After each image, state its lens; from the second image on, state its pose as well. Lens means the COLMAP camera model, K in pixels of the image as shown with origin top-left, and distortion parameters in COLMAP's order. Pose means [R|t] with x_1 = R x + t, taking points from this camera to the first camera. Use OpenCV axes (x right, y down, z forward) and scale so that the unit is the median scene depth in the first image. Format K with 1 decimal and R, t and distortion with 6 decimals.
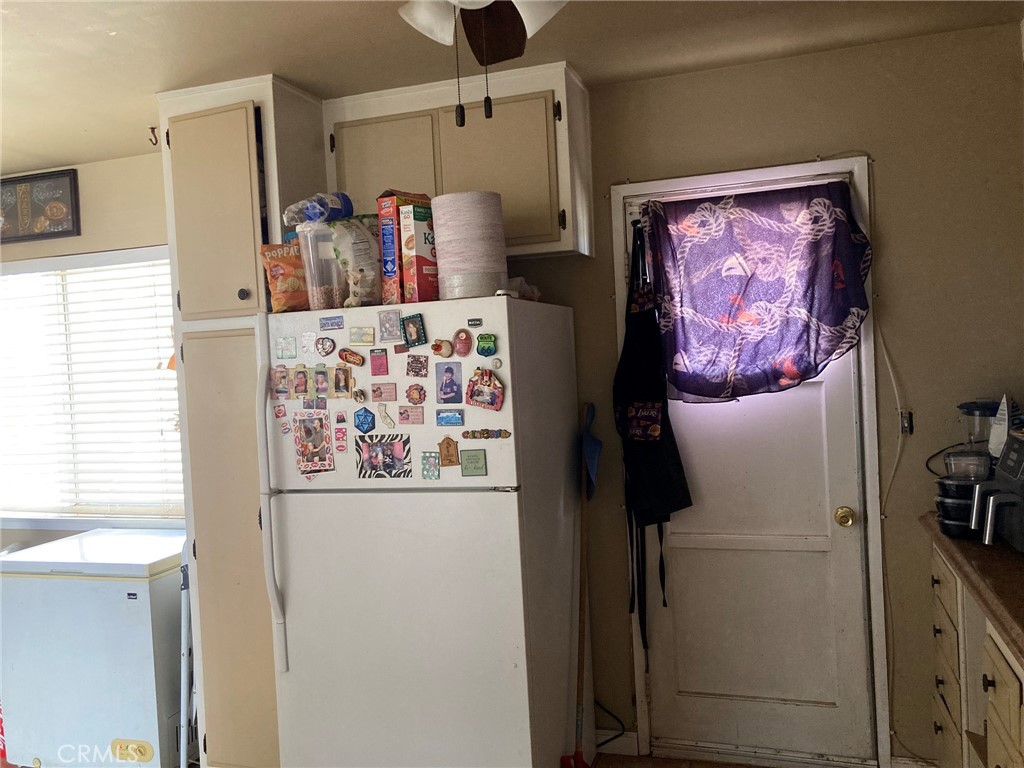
lens RADIAL K [[839.0, 0, 511.5], [0, 839.0, 384.0], [0, 0, 1]] dist [0.033113, -0.067915]
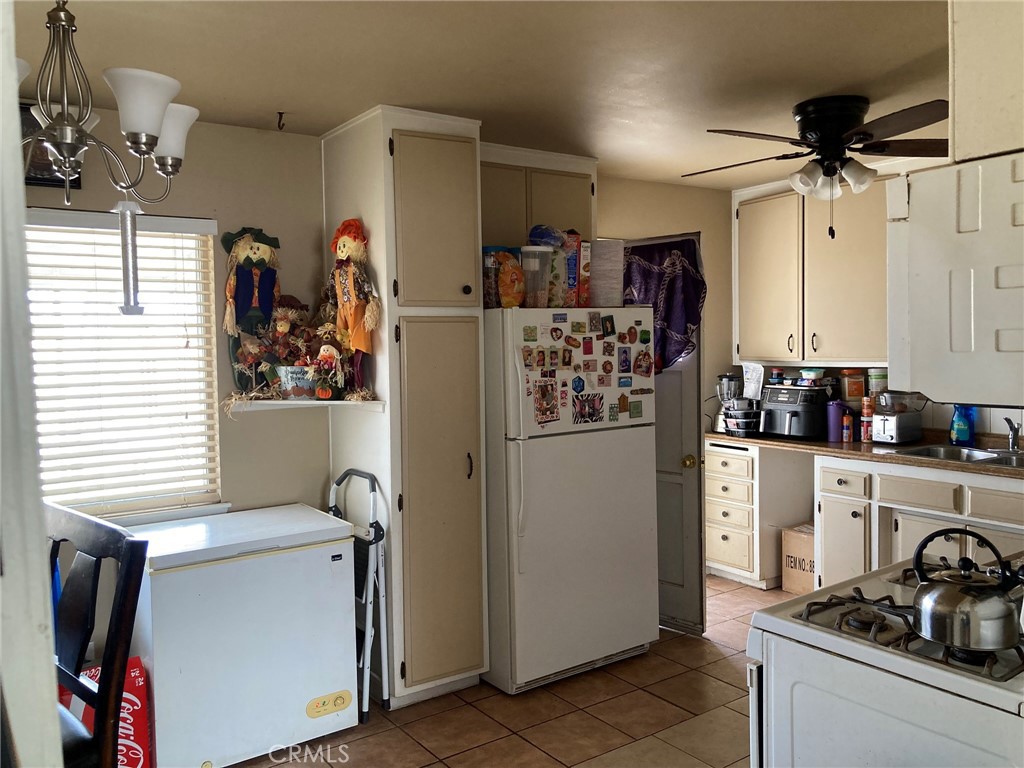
lens RADIAL K [[839.0, 0, 515.9], [0, 839.0, 369.2], [0, 0, 1]] dist [0.033113, -0.067915]
pose [[0.594725, 0.008203, 0.803887, -1.426259], [0.012986, 0.999719, -0.019808, 0.043585], [-0.803824, 0.022219, 0.594452, 0.209910]]
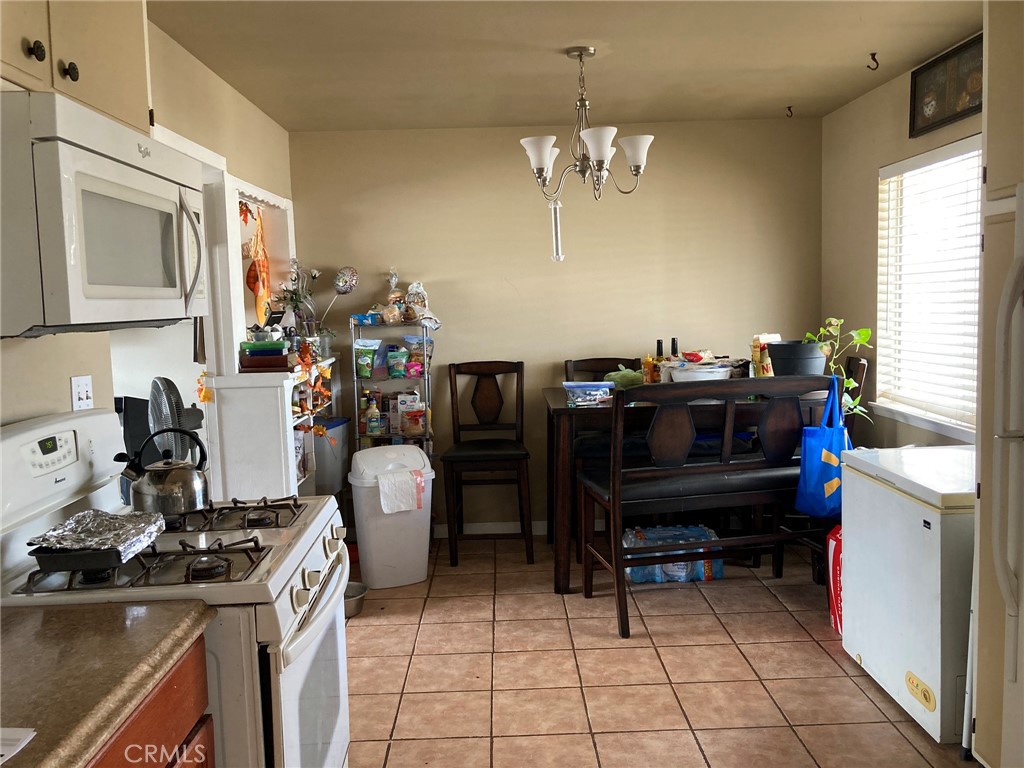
lens RADIAL K [[839.0, 0, 513.6], [0, 839.0, 380.3], [0, 0, 1]] dist [0.033113, -0.067915]
pose [[0.326879, 0.123278, -0.936991, 0.257118], [-0.008412, 0.991796, 0.127554, -0.006434], [0.945029, -0.033813, 0.325234, 0.378572]]
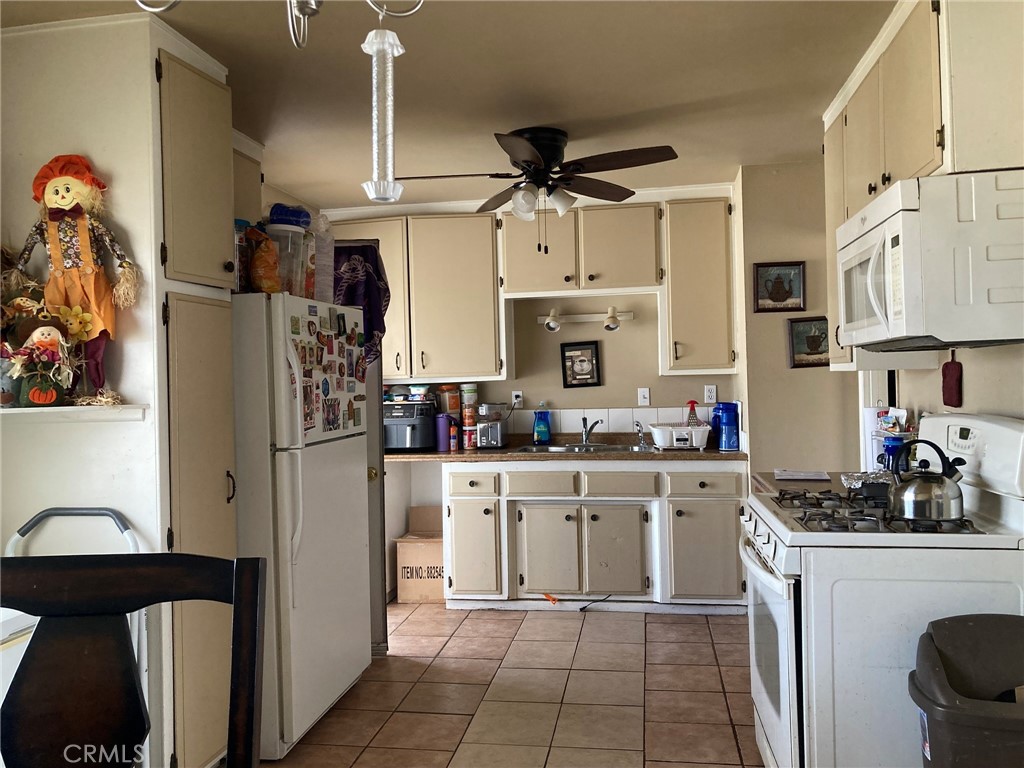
lens RADIAL K [[839.0, 0, 523.7], [0, 839.0, 379.1], [0, 0, 1]] dist [0.033113, -0.067915]
pose [[-0.157380, 0.055352, 0.985986, -1.527943], [0.064270, 0.996885, -0.045705, 0.110570], [-0.985445, 0.056177, -0.160447, 0.903459]]
